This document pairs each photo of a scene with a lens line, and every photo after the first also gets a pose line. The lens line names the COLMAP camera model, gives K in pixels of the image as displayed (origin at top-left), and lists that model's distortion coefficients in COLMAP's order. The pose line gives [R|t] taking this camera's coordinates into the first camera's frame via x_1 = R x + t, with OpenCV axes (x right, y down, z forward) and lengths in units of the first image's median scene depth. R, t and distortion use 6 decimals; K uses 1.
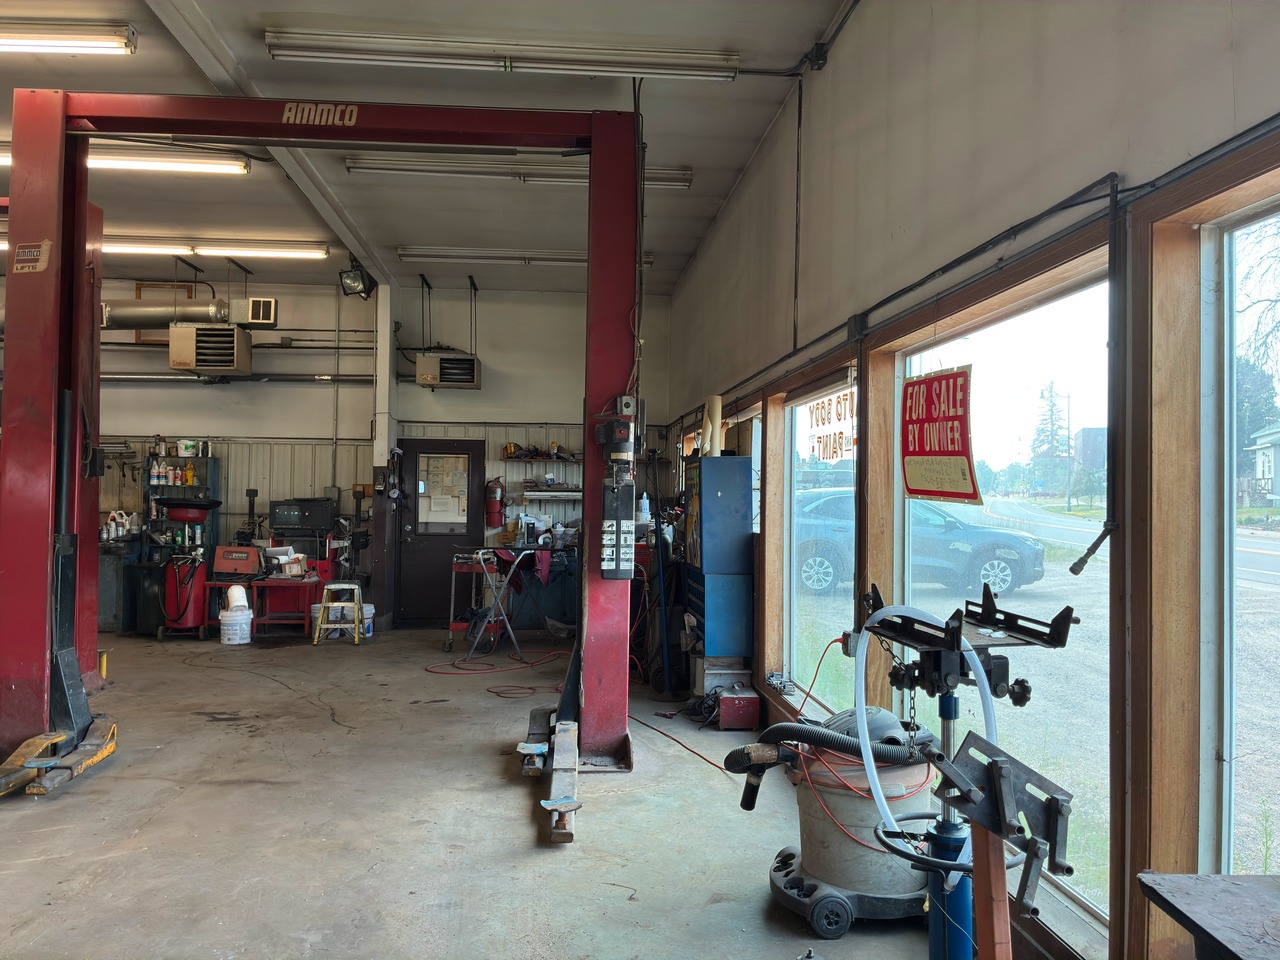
lens RADIAL K [[979.8, 0, 636.7], [0, 979.8, 482.9], [0, 0, 1]] dist [0.042347, -0.054899]
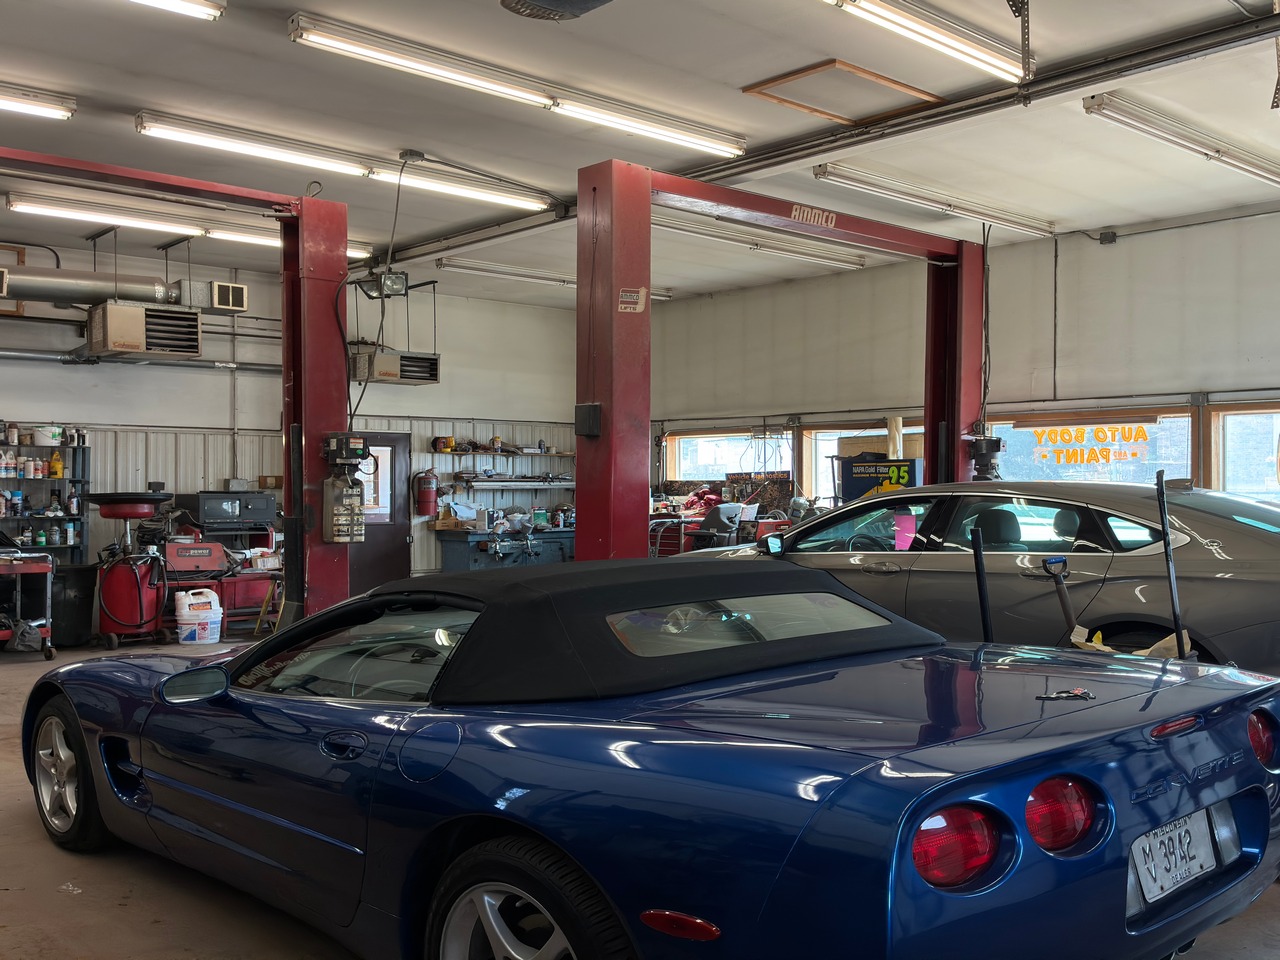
lens RADIAL K [[1011.9, 0, 587.2], [0, 1011.9, 482.3], [0, 0, 1]] dist [0.010582, -0.004172]
pose [[0.849324, -0.010068, 0.527776, -0.607634], [0.002178, 0.999876, 0.015568, -0.008170], [-0.527868, -0.012072, 0.849241, -0.026379]]
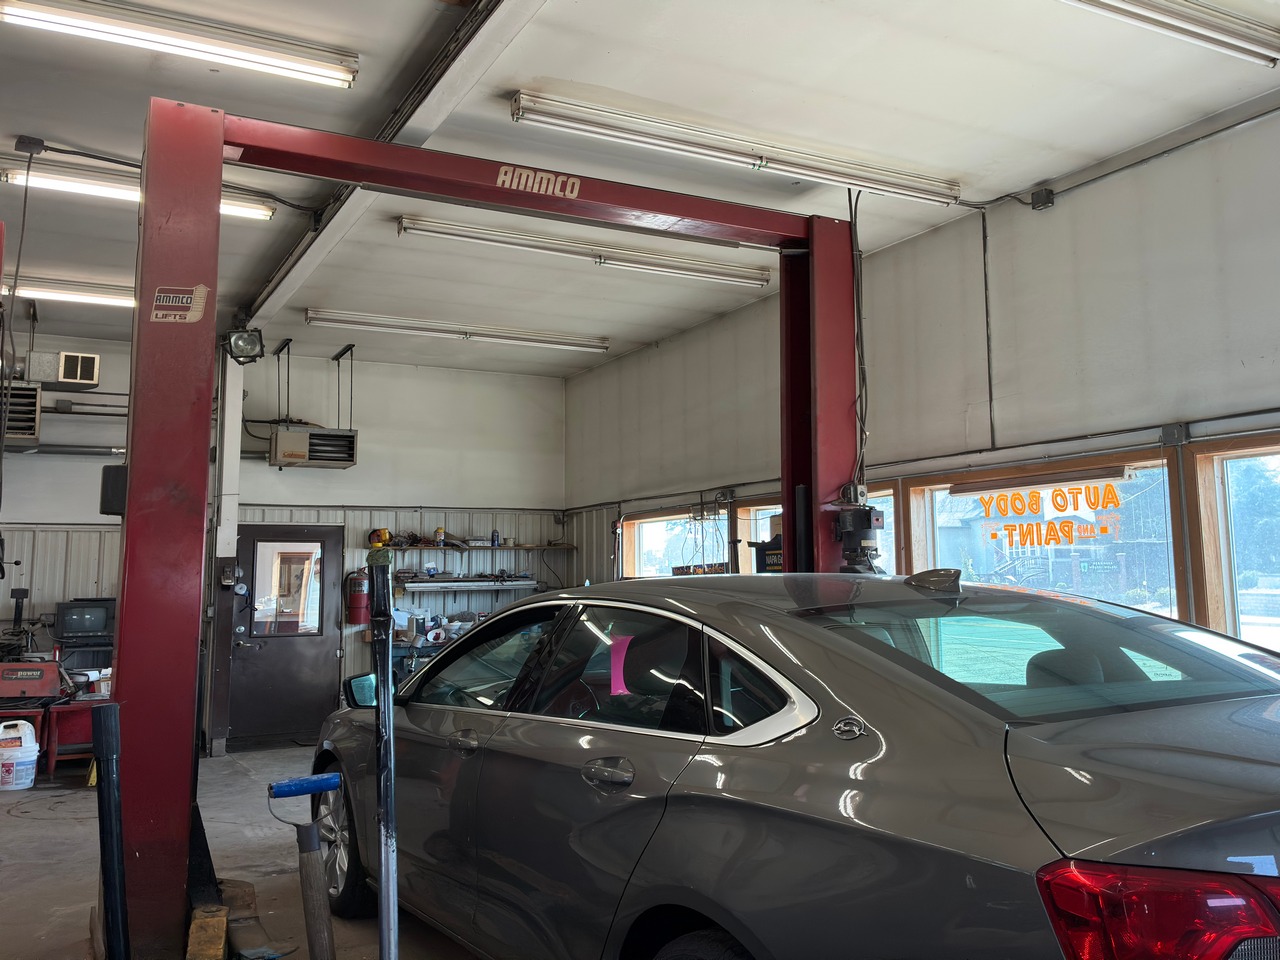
lens RADIAL K [[1010.9, 0, 676.7], [0, 1010.9, 463.8], [0, 0, 1]] dist [0.012323, -0.005655]
pose [[0.916902, 0.022374, 0.398484, -0.258904], [0.018386, 0.994999, -0.098174, -0.004081], [-0.398688, 0.097342, 0.911906, 0.041523]]
